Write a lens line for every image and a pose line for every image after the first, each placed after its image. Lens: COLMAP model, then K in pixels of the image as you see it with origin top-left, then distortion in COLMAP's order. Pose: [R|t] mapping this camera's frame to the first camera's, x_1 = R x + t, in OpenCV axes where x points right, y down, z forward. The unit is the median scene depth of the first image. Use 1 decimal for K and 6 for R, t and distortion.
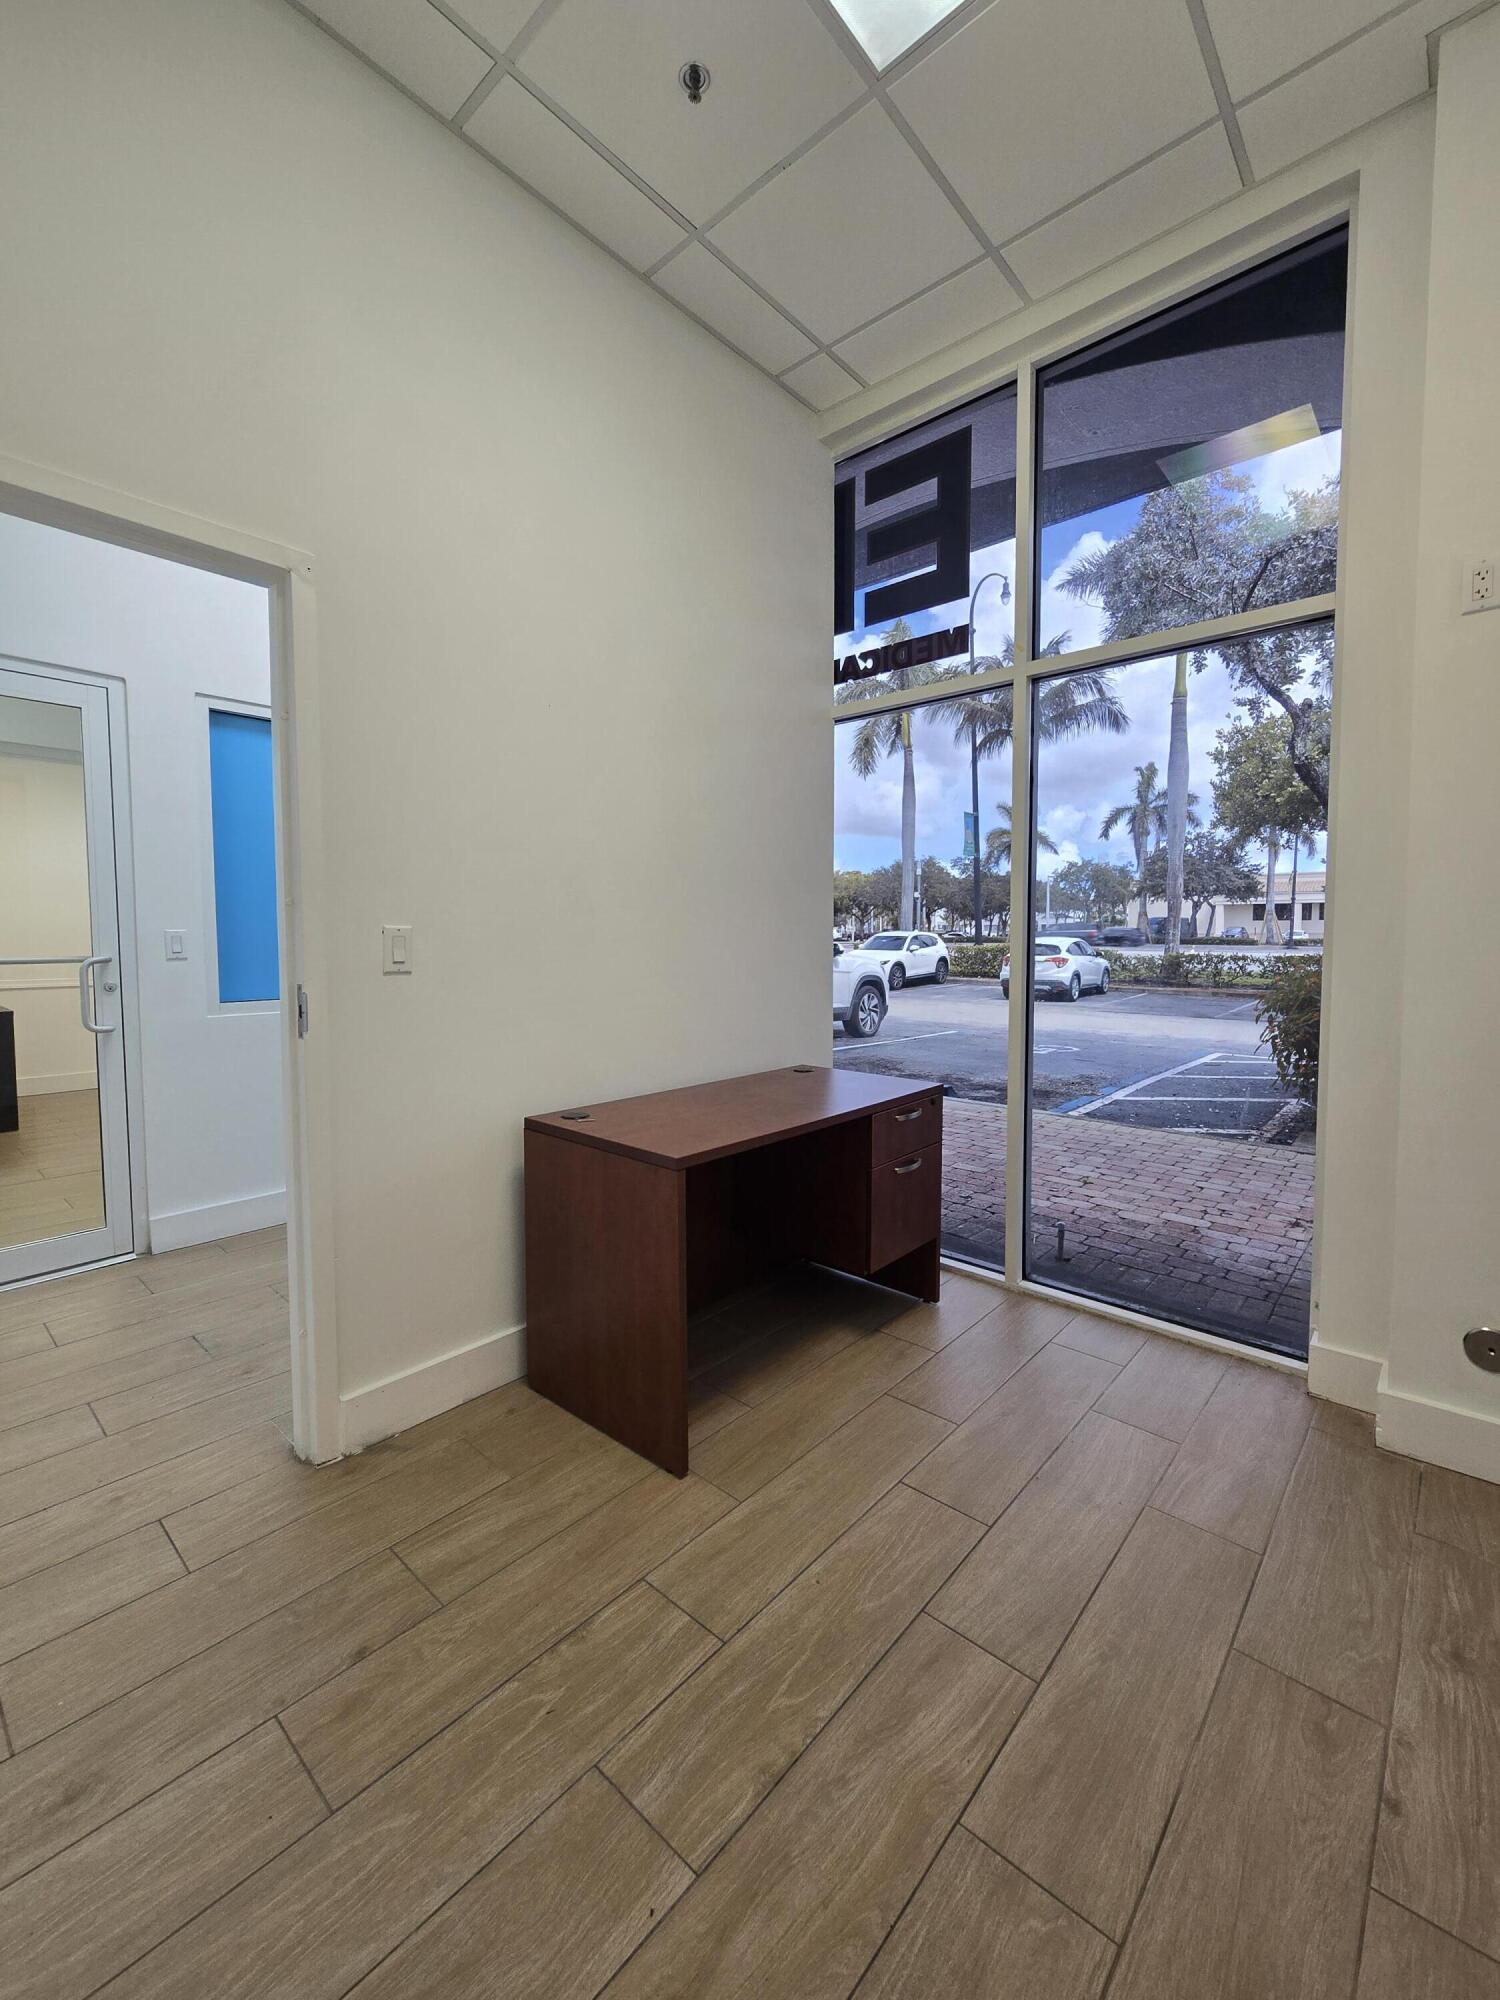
lens RADIAL K [[823.8, 0, 767.3], [0, 823.8, 990.2], [0, 0, 1]] dist [0.008749, -0.003970]
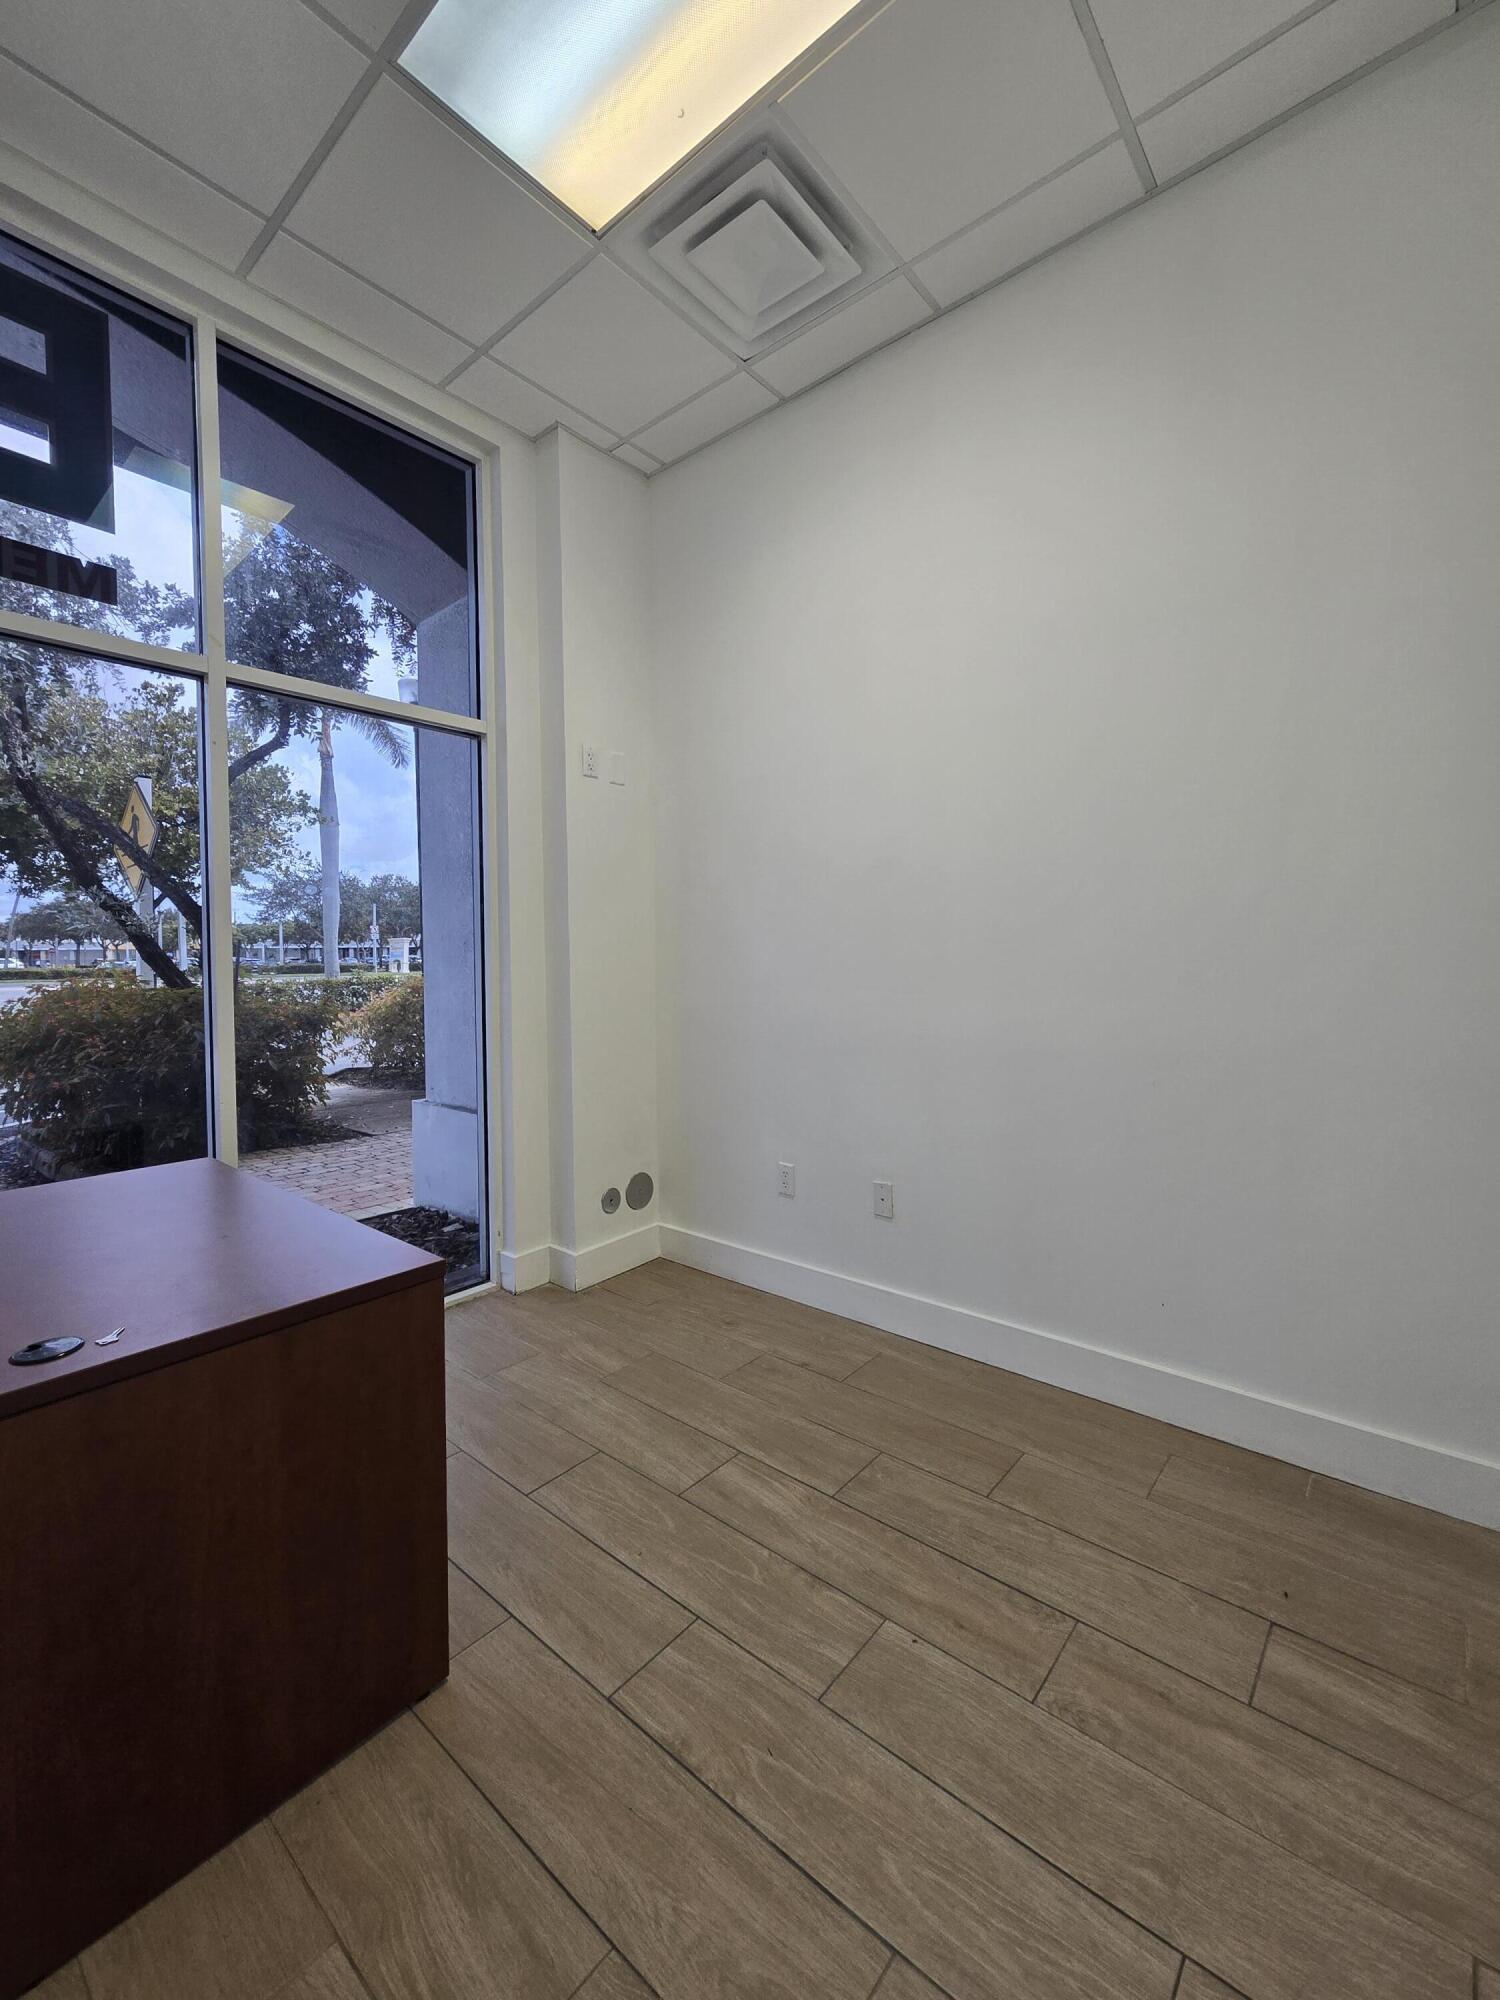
lens RADIAL K [[823.8, 0, 766.8], [0, 823.8, 993.2], [0, 0, 1]] dist [0.008749, -0.003970]
pose [[-0.026597, -0.042182, 0.998756, -1.197688], [0.076732, 0.996075, 0.044112, -0.077643], [-0.996697, 0.077809, -0.023256, 0.942360]]
